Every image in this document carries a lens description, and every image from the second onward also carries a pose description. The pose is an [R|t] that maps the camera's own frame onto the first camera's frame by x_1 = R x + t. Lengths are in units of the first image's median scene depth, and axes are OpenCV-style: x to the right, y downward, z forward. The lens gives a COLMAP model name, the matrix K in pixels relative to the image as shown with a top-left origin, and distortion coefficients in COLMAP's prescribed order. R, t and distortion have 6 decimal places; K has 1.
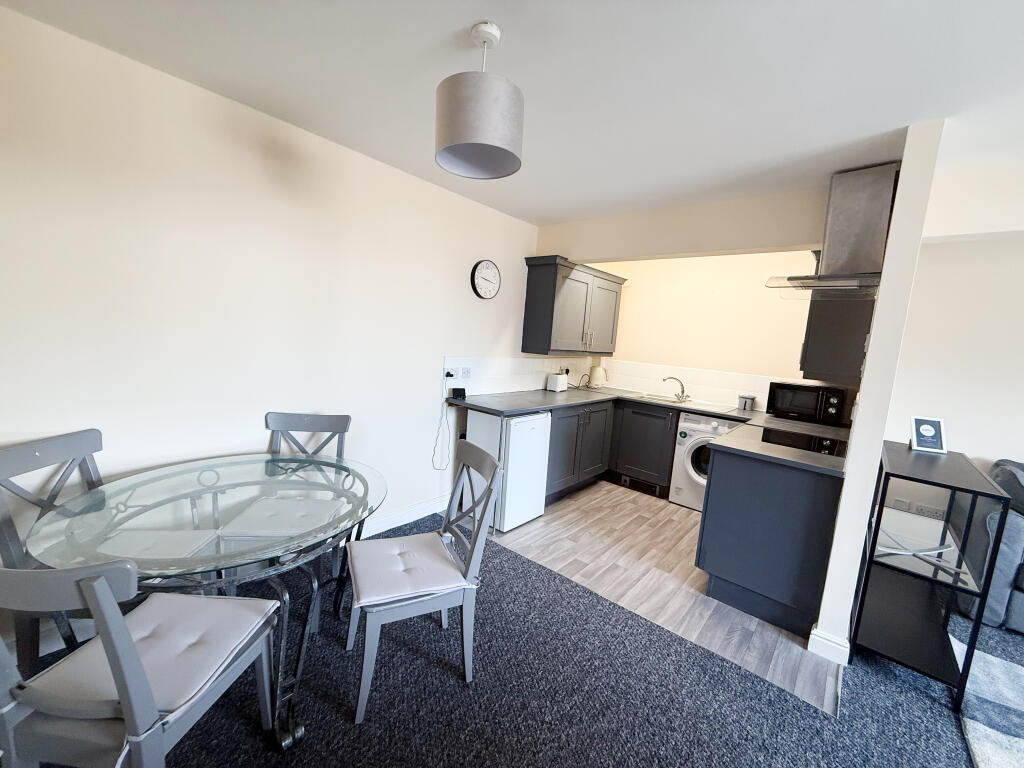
lens RADIAL K [[407.7, 0, 509.2], [0, 407.7, 383.3], [0, 0, 1]] dist [0.000974, -0.000137]
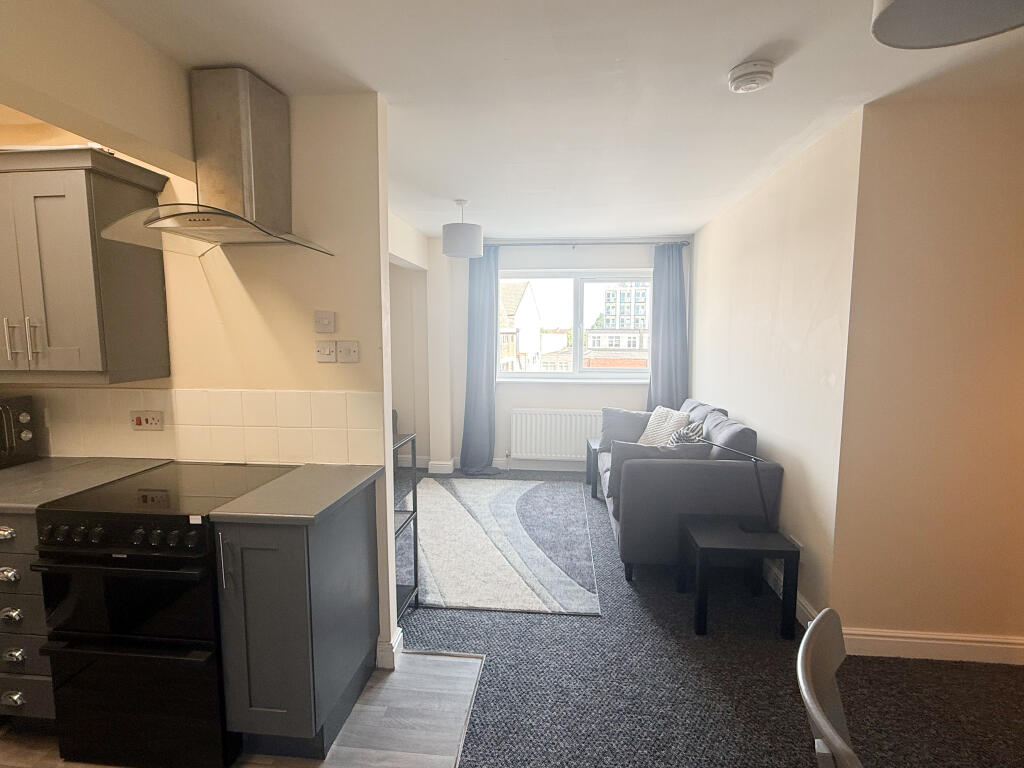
lens RADIAL K [[508.8, 0, 513.9], [0, 508.8, 381.2], [0, 0, 1]] dist [0.003649, 0.000517]
pose [[-0.572185, -0.153060, 0.805715, -0.185633], [0.056051, 0.972835, 0.224613, -0.164087], [-0.818207, 0.173682, -0.548062, 1.081210]]
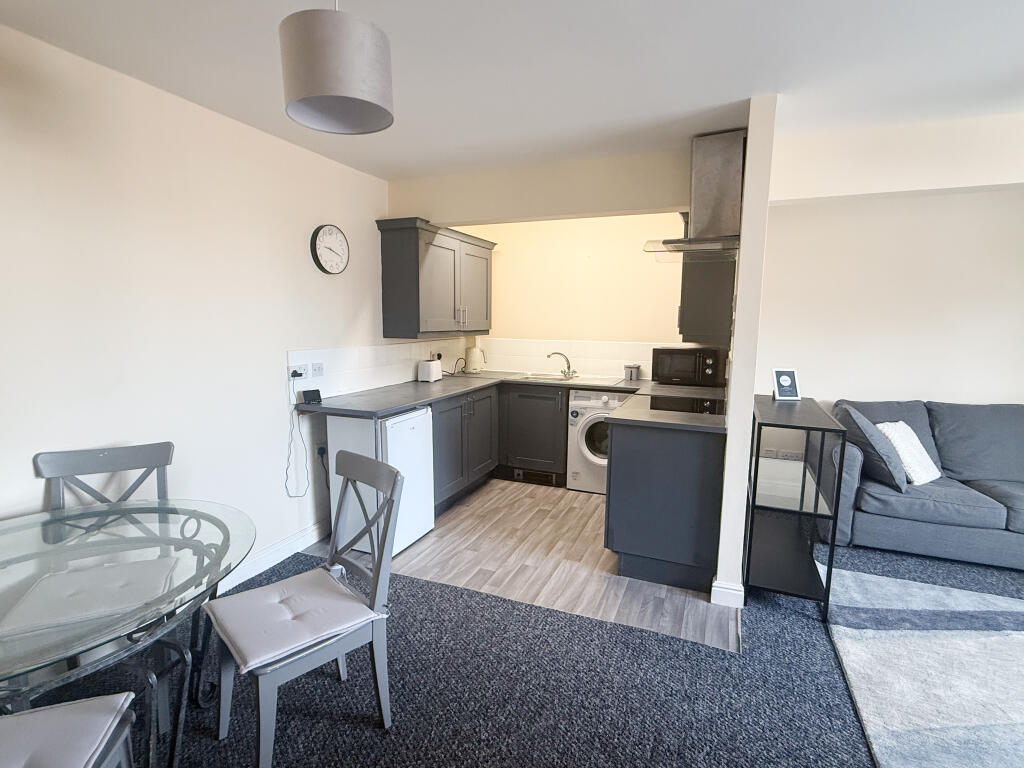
lens RADIAL K [[508.8, 0, 509.8], [0, 508.8, 384.7], [0, 0, 1]] dist [0.003649, 0.000517]
pose [[0.948106, -0.106323, 0.299649, -0.069999], [0.098053, 0.994271, 0.042547, -0.003211], [-0.302456, -0.010958, 0.953100, -0.062912]]
